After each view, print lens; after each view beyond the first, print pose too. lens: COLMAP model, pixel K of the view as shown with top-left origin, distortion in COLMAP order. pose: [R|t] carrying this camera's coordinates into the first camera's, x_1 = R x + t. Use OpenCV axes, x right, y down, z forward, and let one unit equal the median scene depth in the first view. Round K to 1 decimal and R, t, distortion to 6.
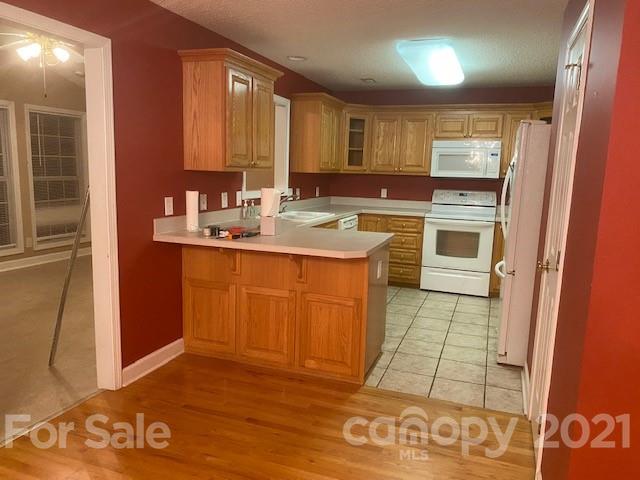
lens RADIAL K [[491.7, 0, 317.4], [0, 491.7, 246.9], [0, 0, 1]] dist [0.076823, -0.120205]
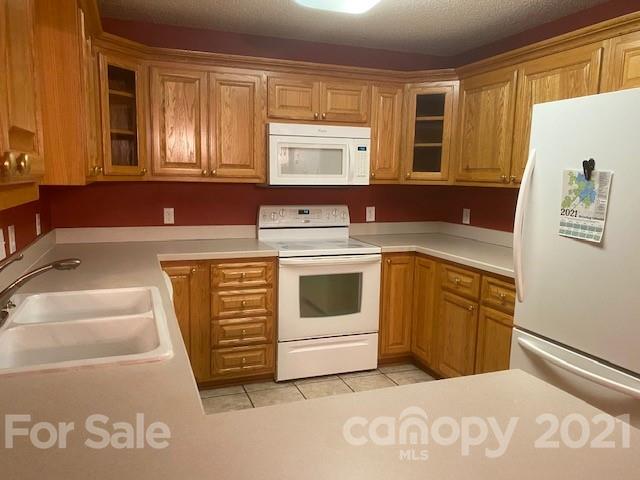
lens RADIAL K [[491.7, 0, 317.4], [0, 491.7, 246.9], [0, 0, 1]] dist [0.076823, -0.120205]
pose [[0.759771, -0.109831, 0.640848, -0.106779], [0.107418, 0.993289, 0.042882, -0.089432], [-0.641256, 0.036258, 0.766469, 0.528161]]
